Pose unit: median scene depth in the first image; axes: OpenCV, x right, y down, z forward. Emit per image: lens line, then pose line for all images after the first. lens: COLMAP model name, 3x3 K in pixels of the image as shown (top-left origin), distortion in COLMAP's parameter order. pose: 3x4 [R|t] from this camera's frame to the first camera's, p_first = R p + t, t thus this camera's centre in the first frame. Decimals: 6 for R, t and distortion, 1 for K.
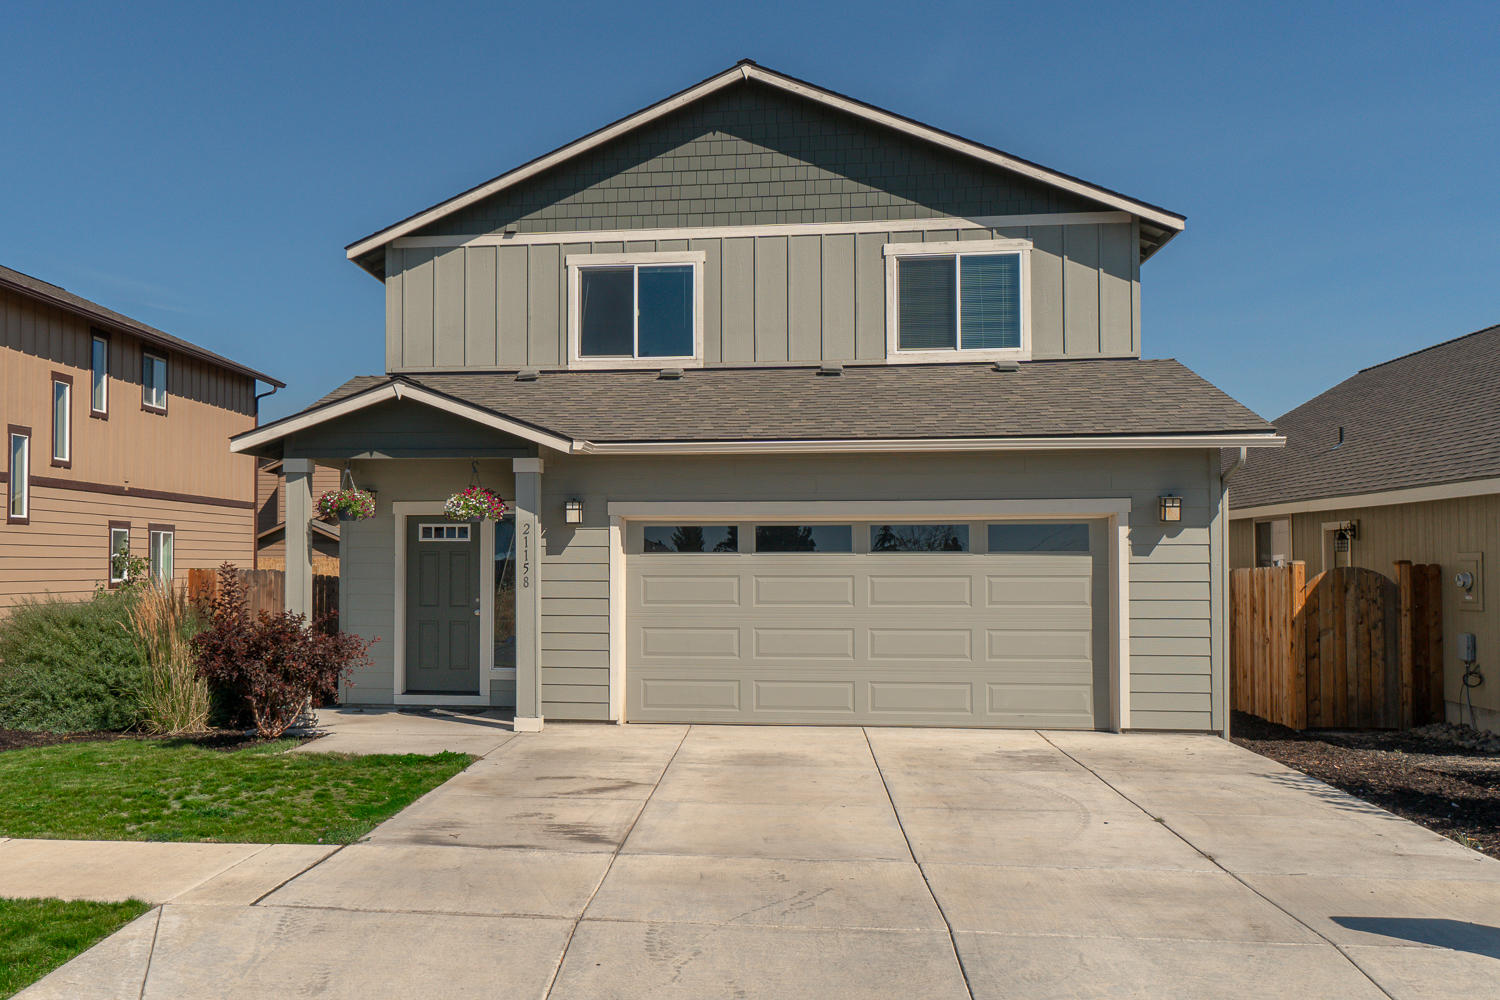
lens RADIAL K [[1194.6, 0, 733.7], [0, 1194.6, 497.1], [0, 0, 1]] dist [-0.002414, -0.005628]
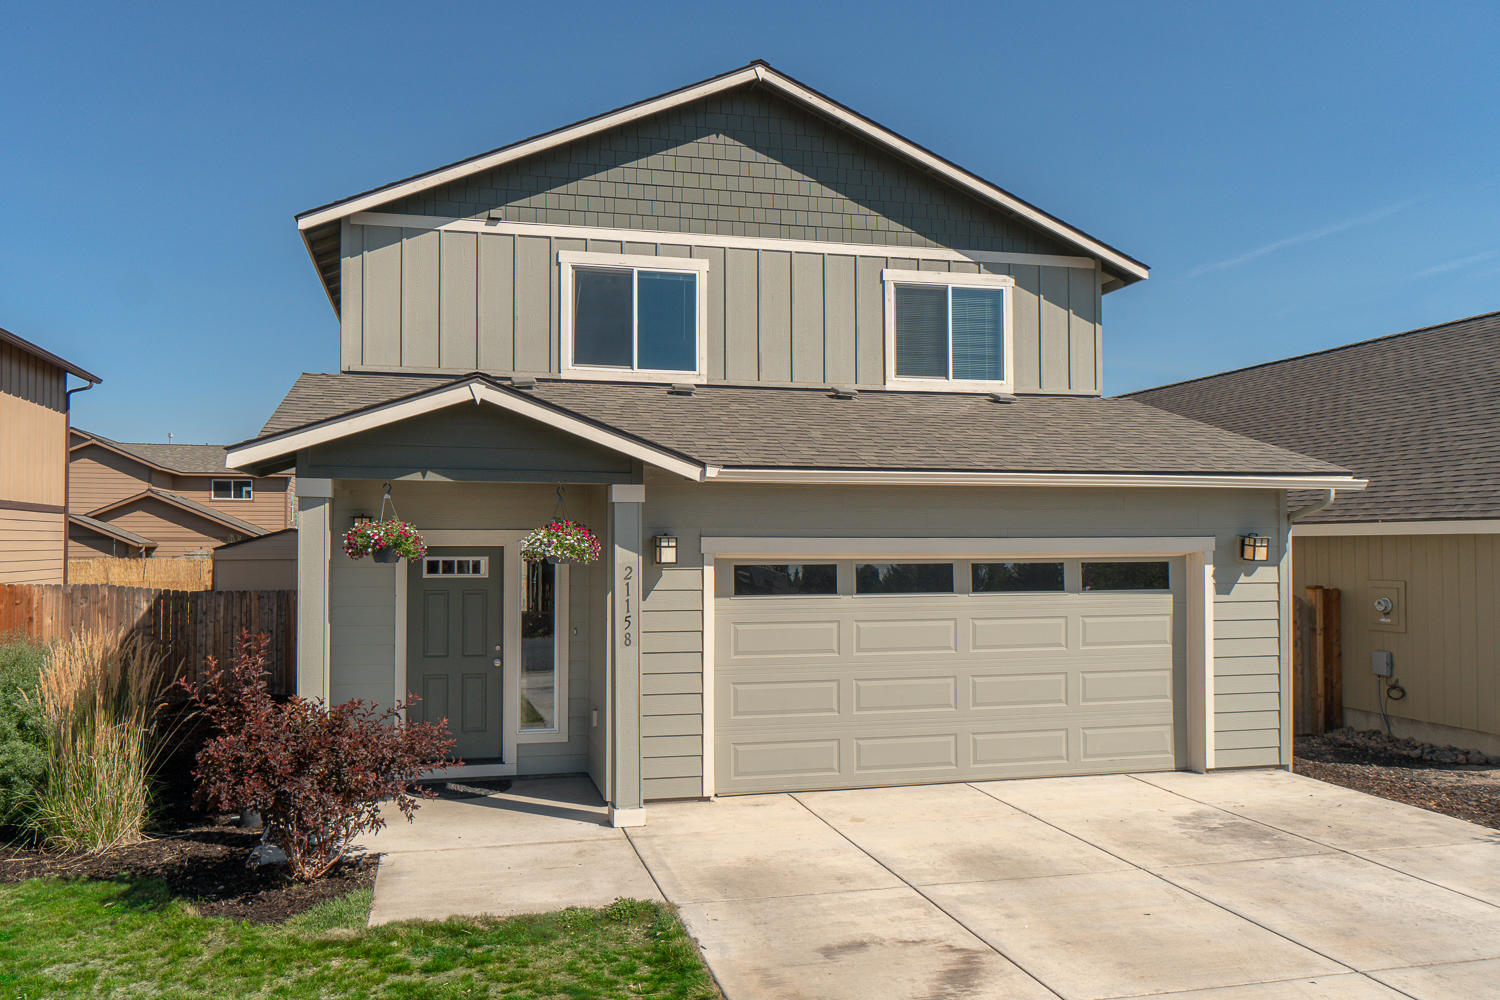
lens RADIAL K [[956.3, 0, 740.1], [0, 956.3, 509.6], [0, 0, 1]] dist [-0.010133, 0.006289]
pose [[0.957293, 0.014014, 0.288780, -0.229196], [-0.017514, 0.999801, 0.009537, -0.018611], [-0.288589, -0.014187, 0.957348, 0.290470]]
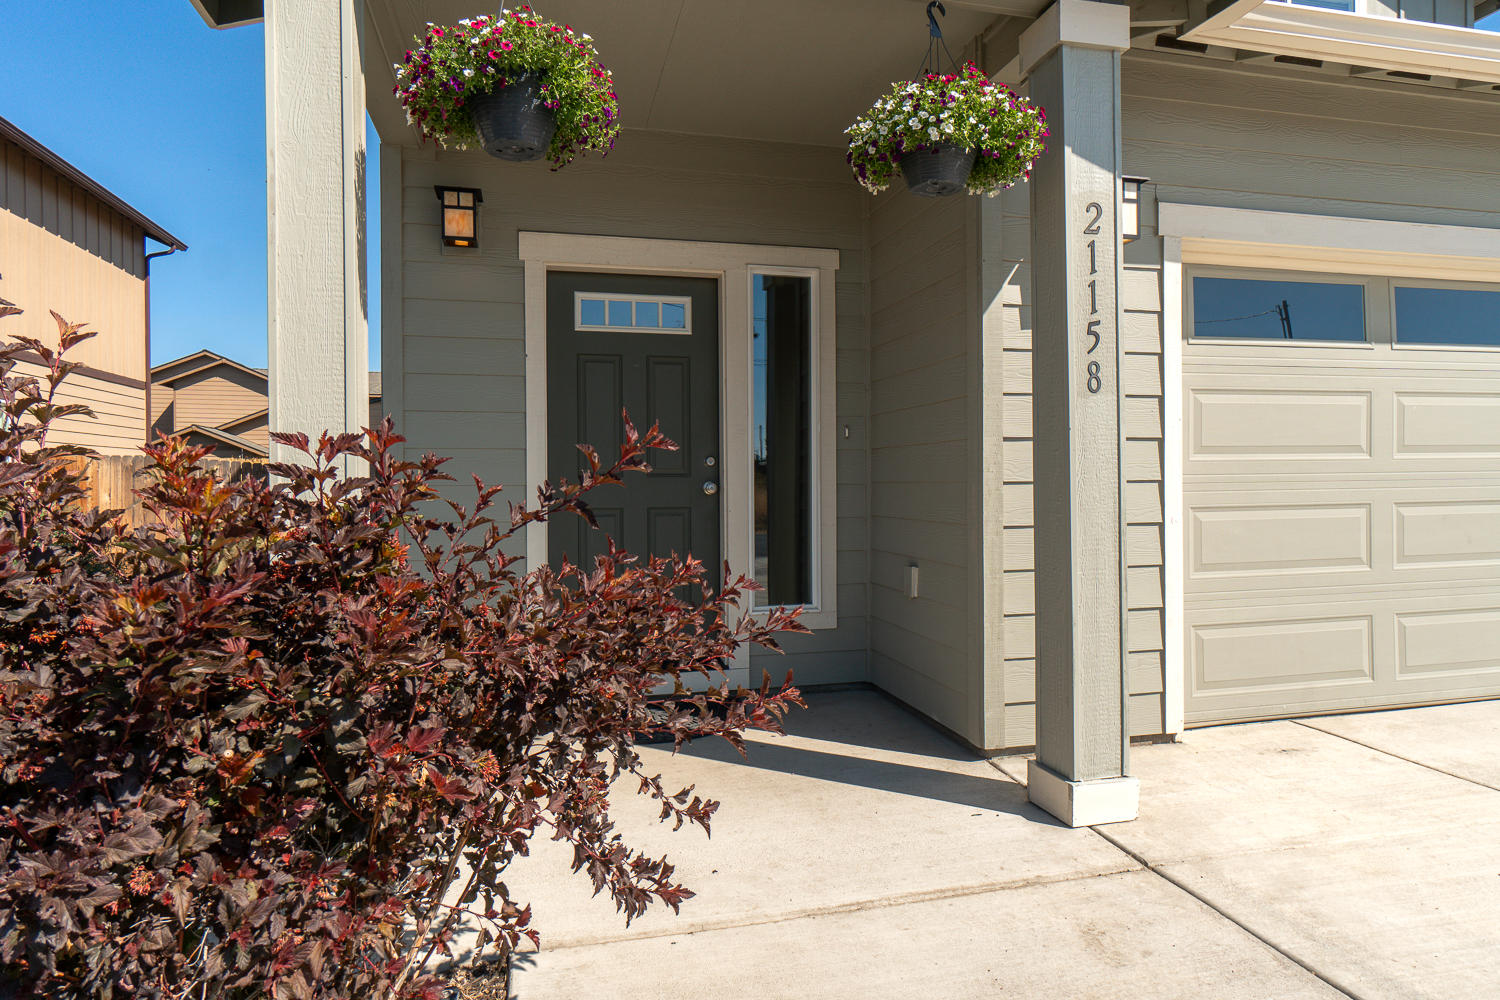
lens RADIAL K [[816.9, 0, 801.7], [0, 816.9, 451.7], [0, 0, 1]] dist [-0.005694, -0.001643]
pose [[0.956978, -0.001139, 0.290159, -0.253414], [-0.007160, 0.999595, 0.027538, 0.068550], [-0.290073, -0.028431, 0.956582, 0.639293]]
